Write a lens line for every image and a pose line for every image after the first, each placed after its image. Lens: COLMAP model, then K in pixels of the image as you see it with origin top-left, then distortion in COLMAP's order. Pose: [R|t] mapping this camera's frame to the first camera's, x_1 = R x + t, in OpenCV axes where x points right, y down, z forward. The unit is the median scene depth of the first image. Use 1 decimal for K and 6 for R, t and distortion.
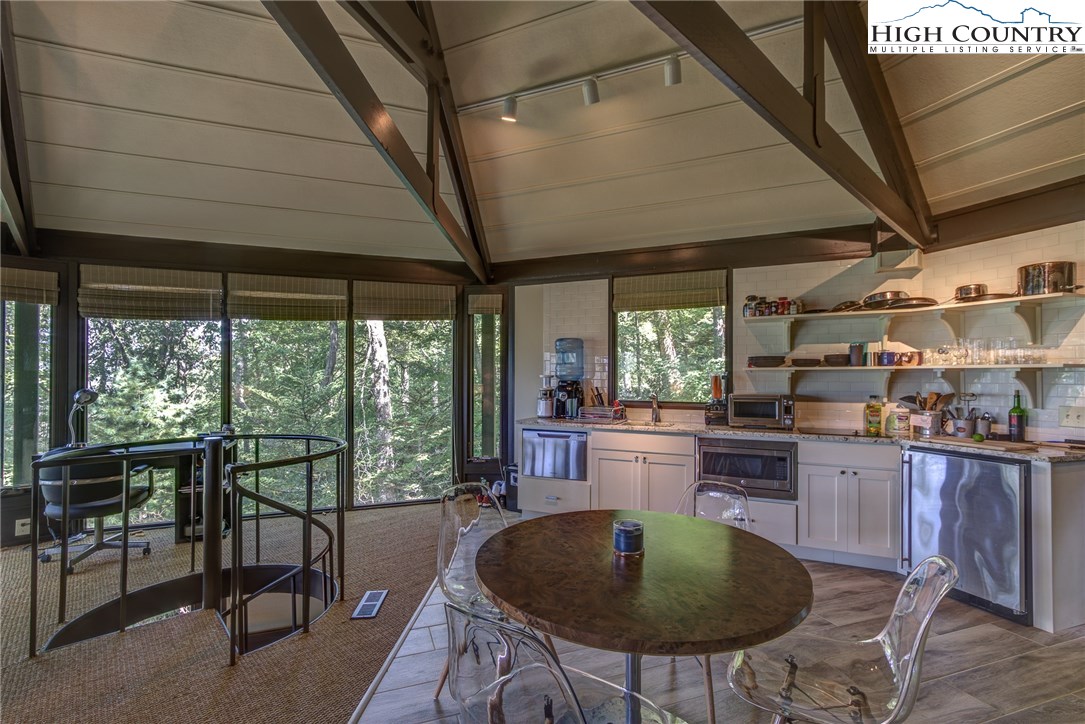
lens RADIAL K [[503.2, 0, 525.6], [0, 503.2, 367.6], [0, 0, 1]] dist [0.012279, -0.000206]
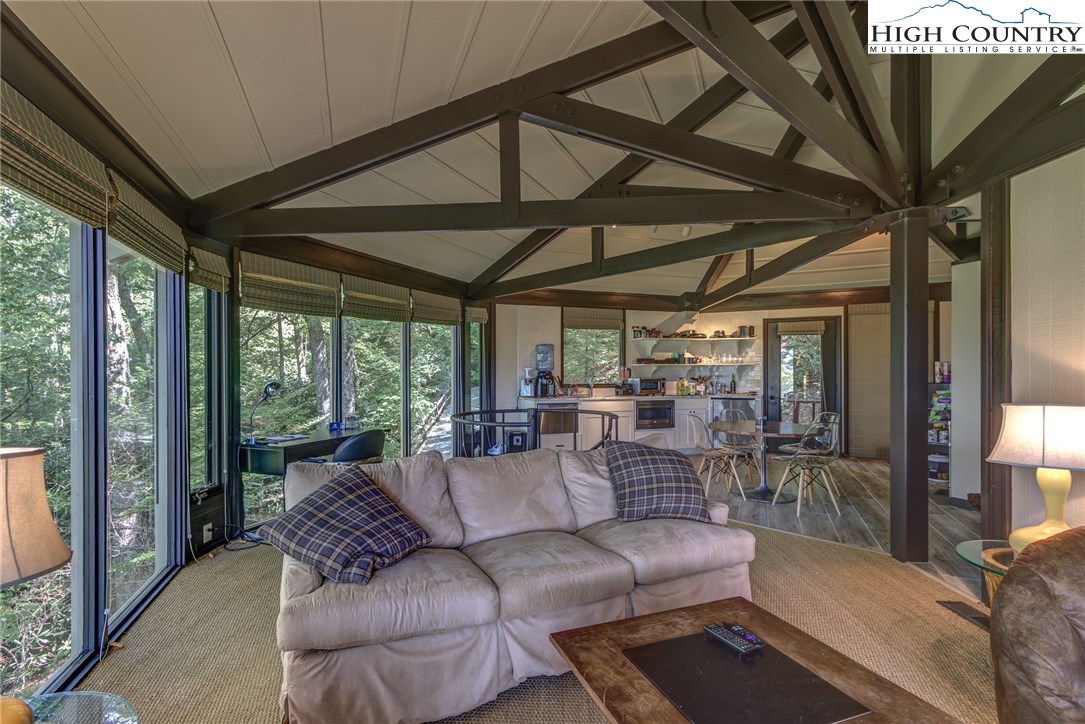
lens RADIAL K [[503.2, 0, 525.6], [0, 503.2, 367.6], [0, 0, 1]] dist [0.012279, -0.000206]
pose [[0.710980, 0.001264, 0.703211, -1.294400], [-0.006713, 0.999965, 0.004990, 0.006882], [-0.703180, -0.008268, 0.710964, -0.051965]]
